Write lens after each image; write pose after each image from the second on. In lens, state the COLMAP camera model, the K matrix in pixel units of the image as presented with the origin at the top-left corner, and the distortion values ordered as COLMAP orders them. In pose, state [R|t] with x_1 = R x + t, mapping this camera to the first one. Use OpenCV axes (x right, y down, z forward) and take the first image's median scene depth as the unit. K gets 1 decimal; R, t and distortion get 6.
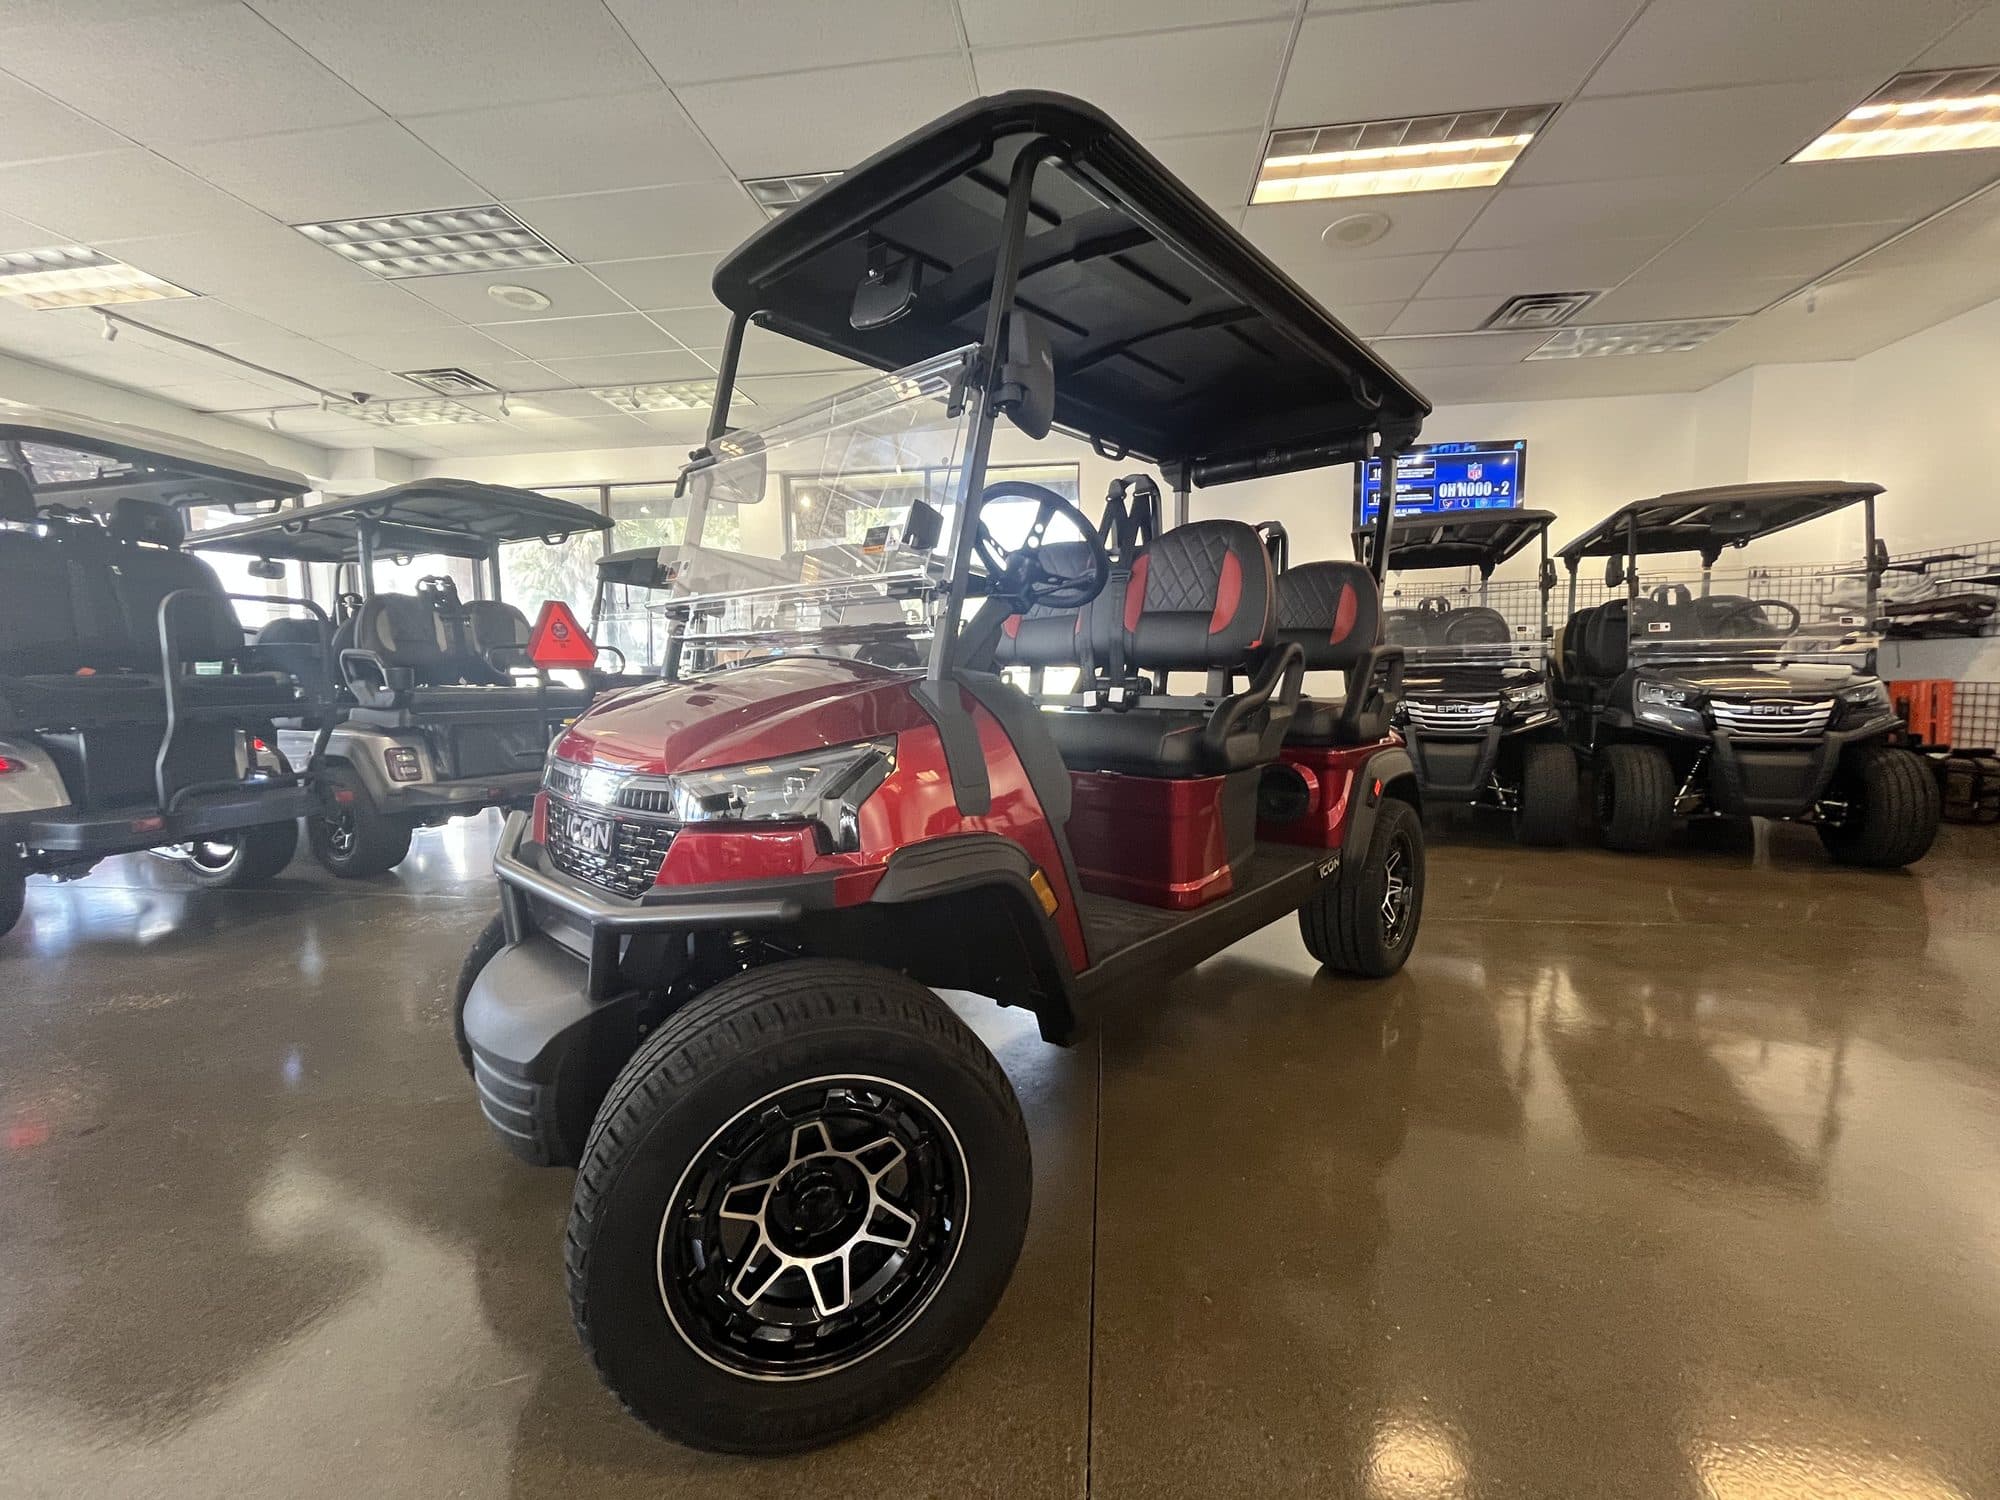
lens RADIAL K [[812.3, 0, 1010.6], [0, 812.3, 754.0], [0, 0, 1]] dist [-0.002376, 0.000259]
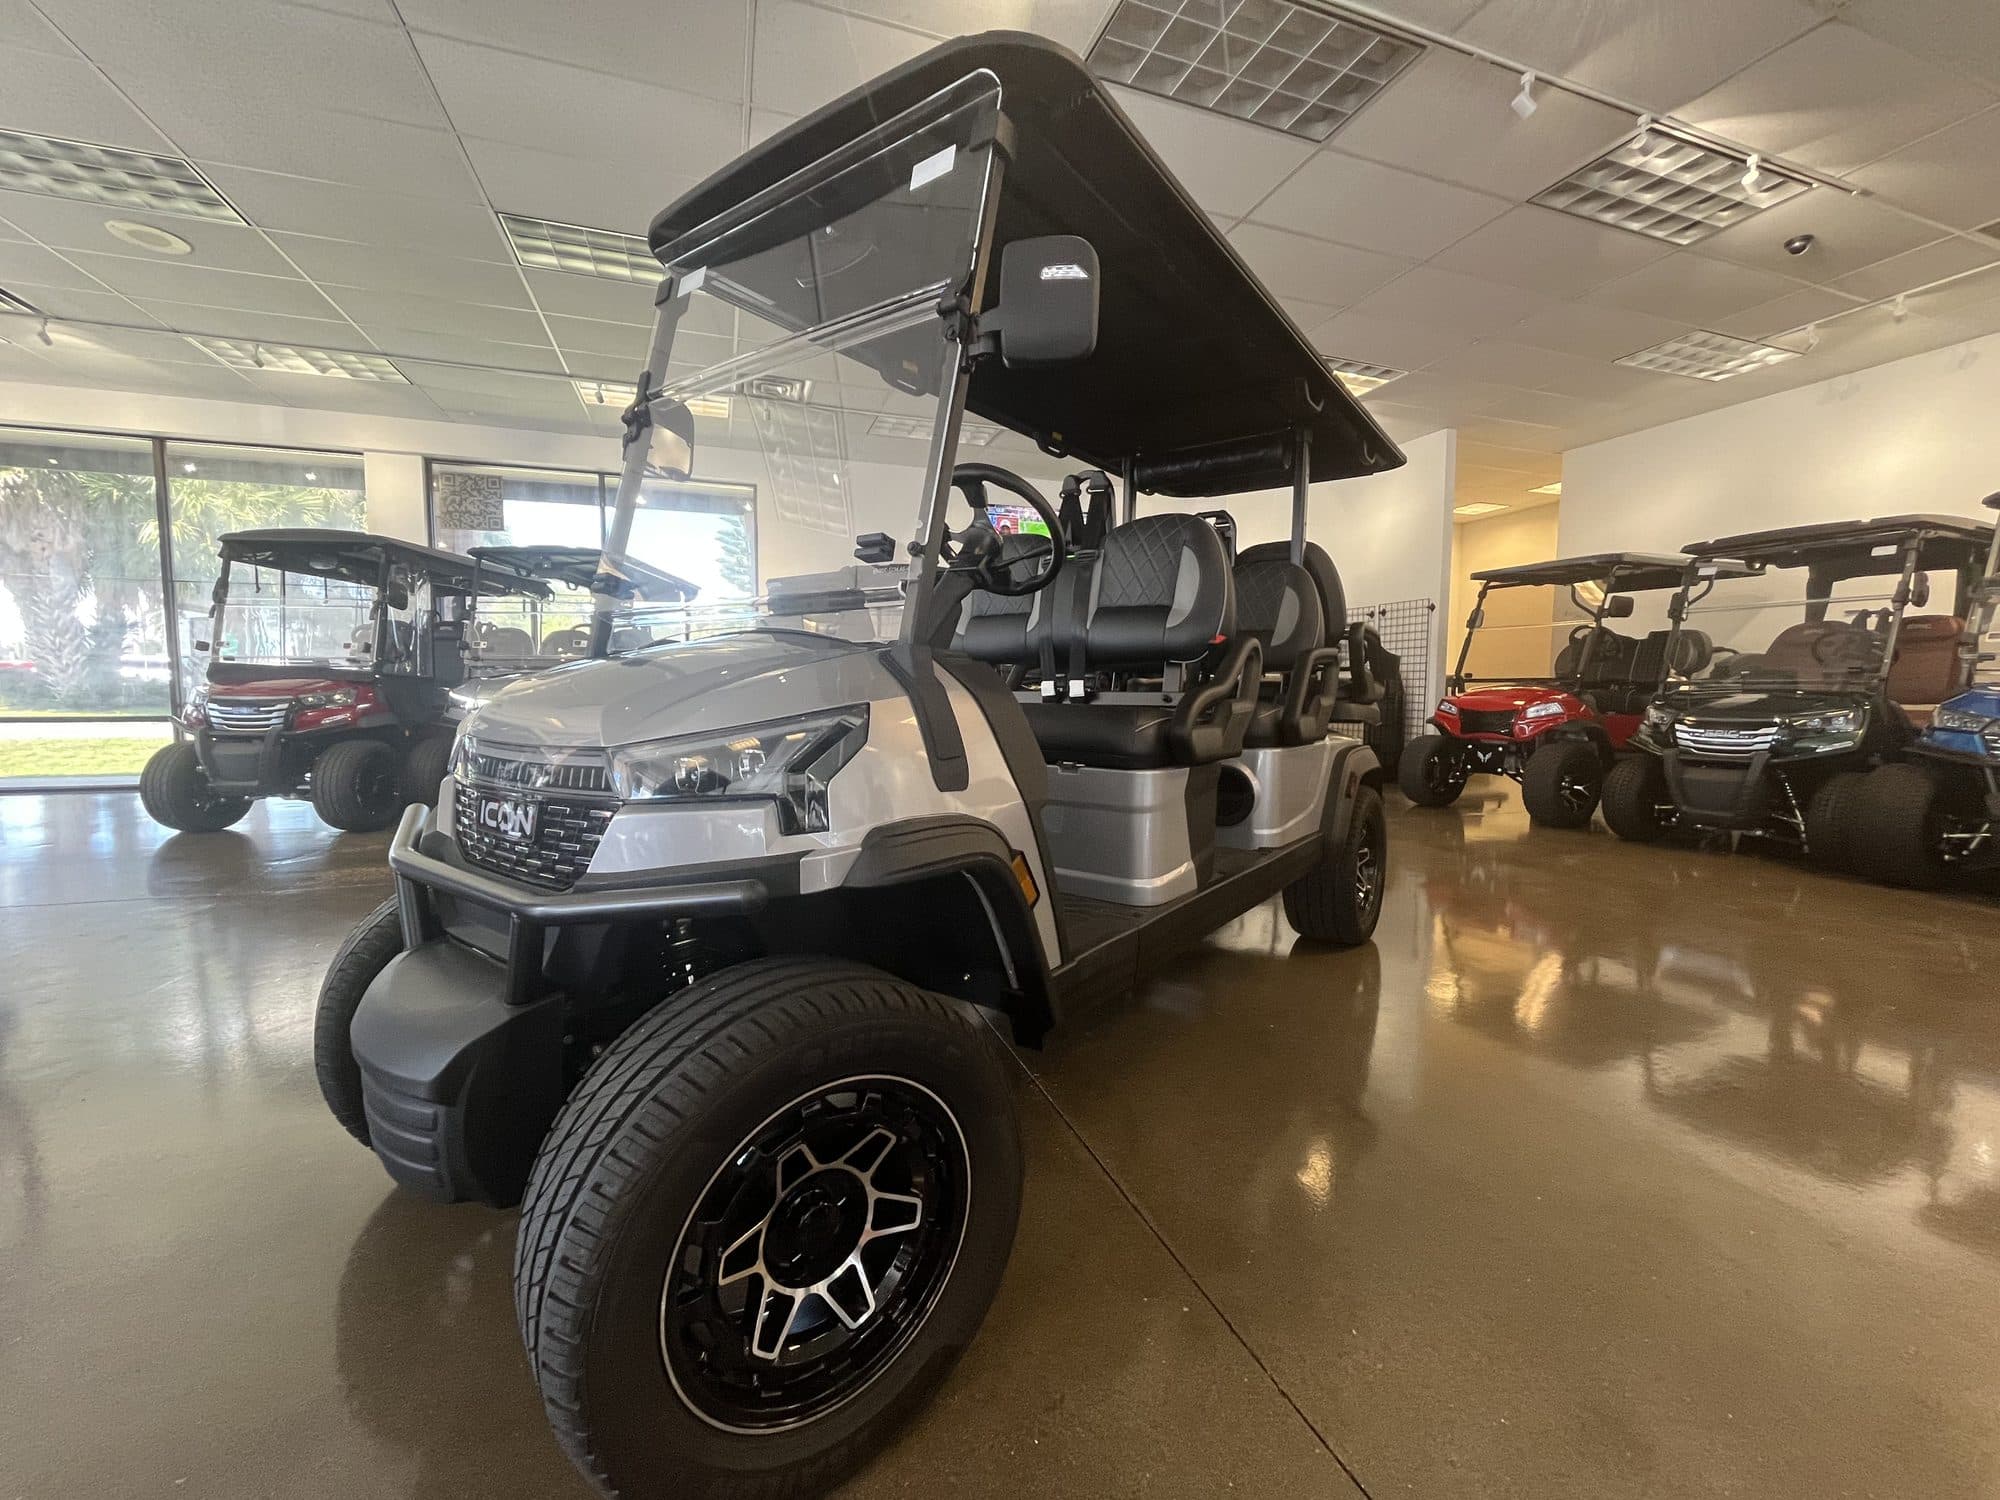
lens RADIAL K [[812.3, 0, 1007.9], [0, 812.3, 753.8], [0, 0, 1]] dist [-0.002376, 0.000259]
pose [[0.894874, -0.017876, 0.445961, -0.164941], [0.024857, 0.999643, -0.009808, 0.037001], [-0.445627, 0.019862, 0.894999, -0.203918]]
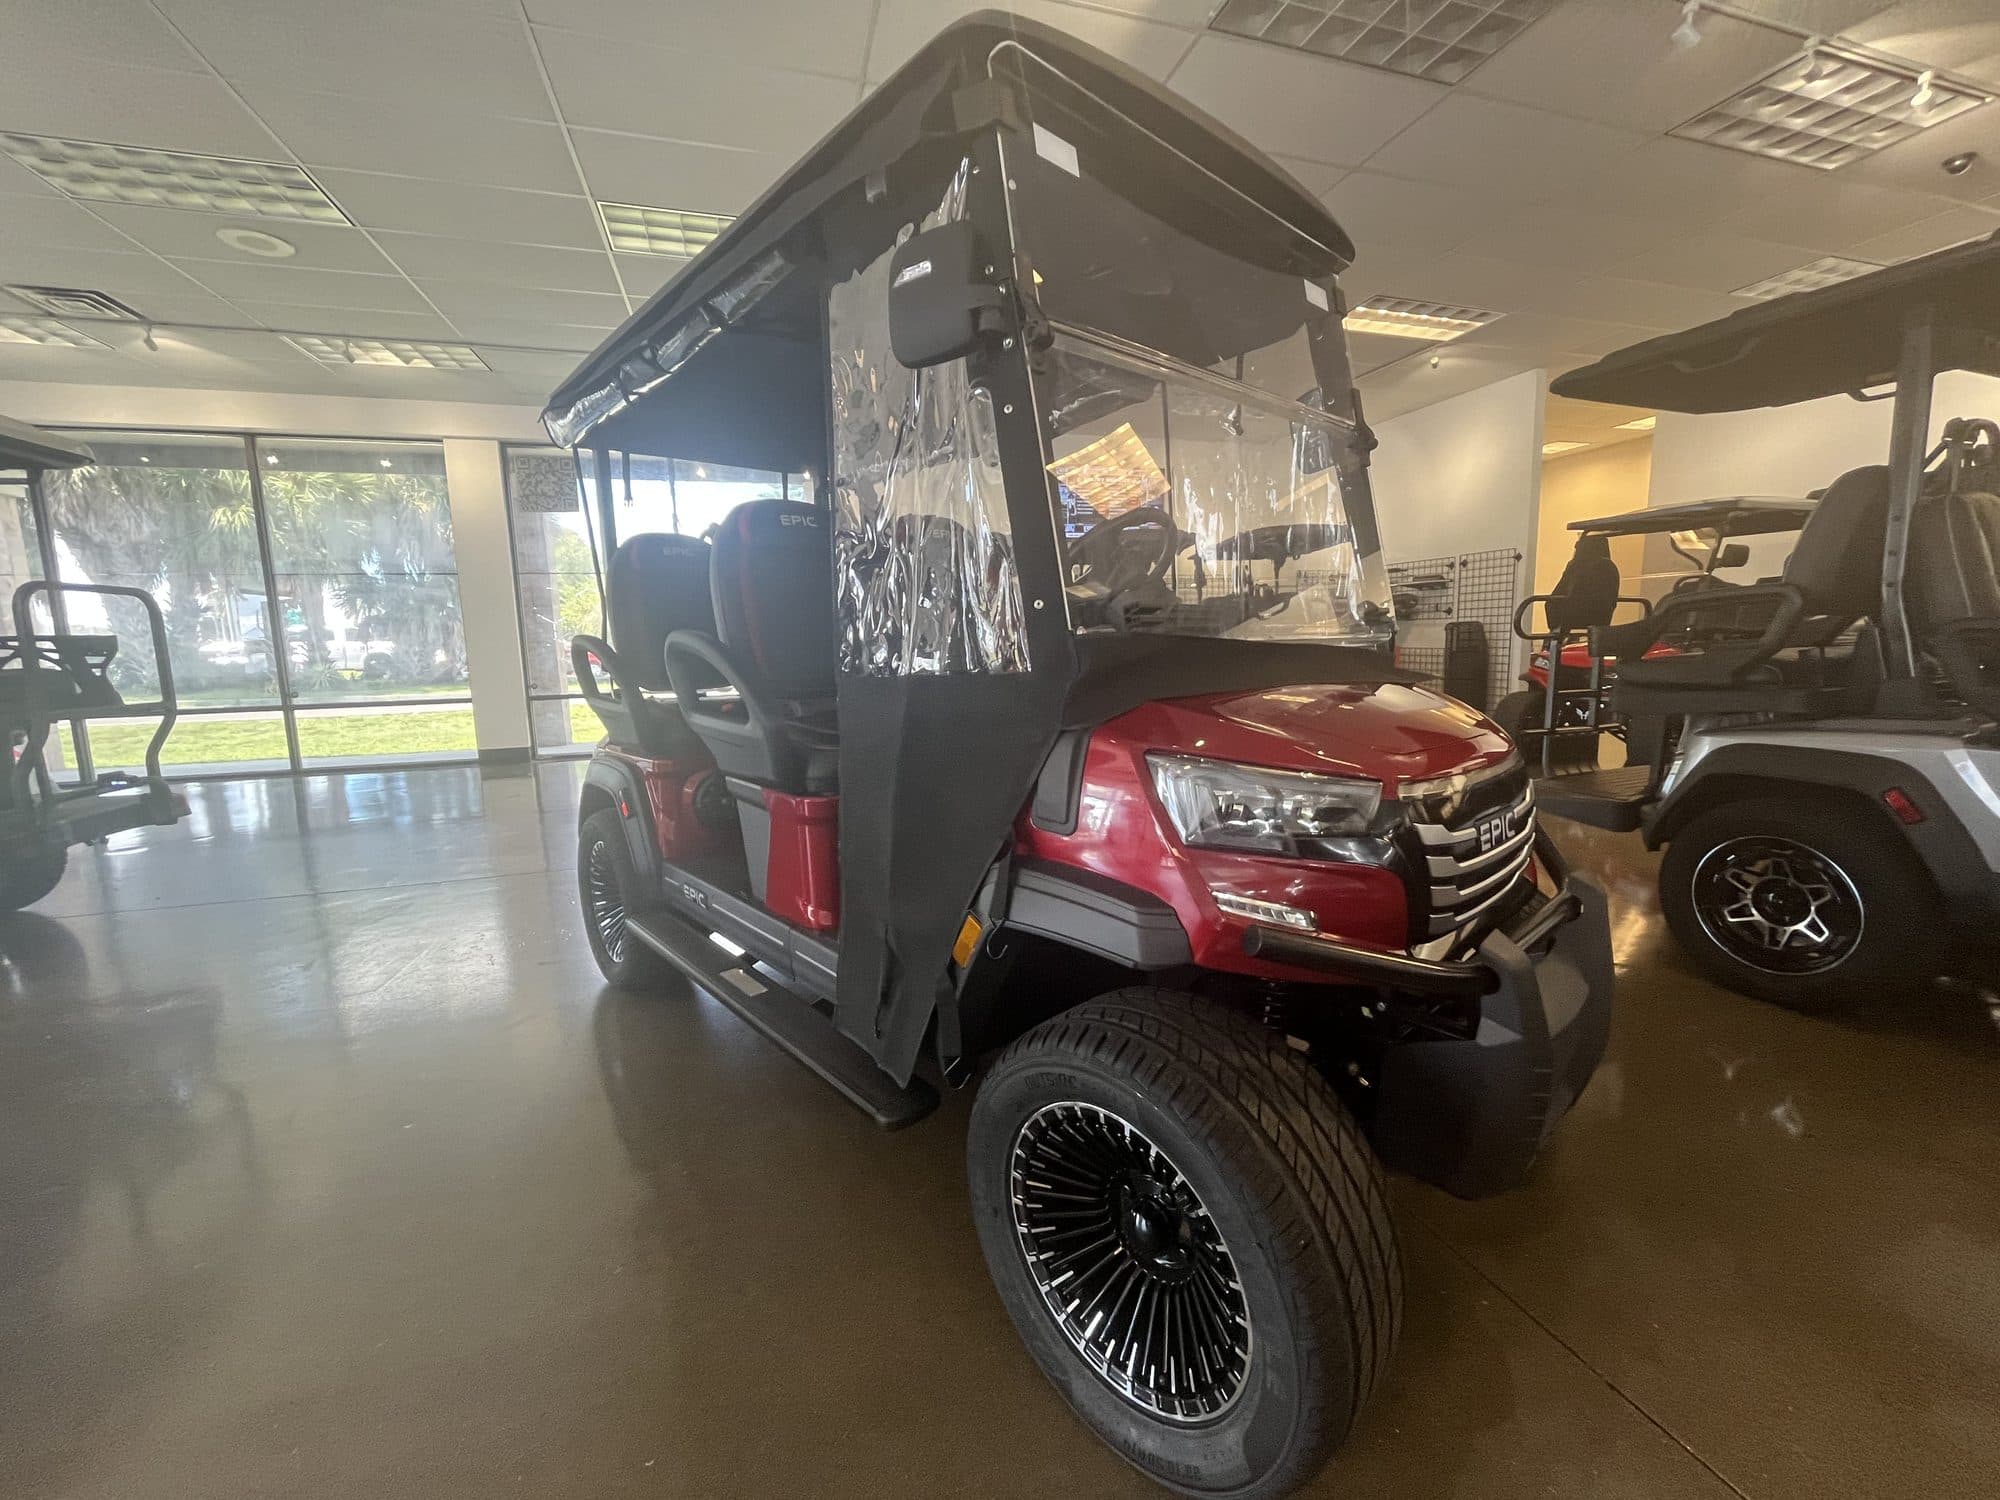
lens RADIAL K [[812.3, 0, 1007.8], [0, 812.3, 750.3], [0, 0, 1]] dist [-0.002376, 0.000259]
pose [[0.911025, -0.063836, 0.407379, -0.241602], [0.050995, 0.997802, 0.042314, 0.007744], [-0.409185, -0.017775, 0.912278, -0.175700]]
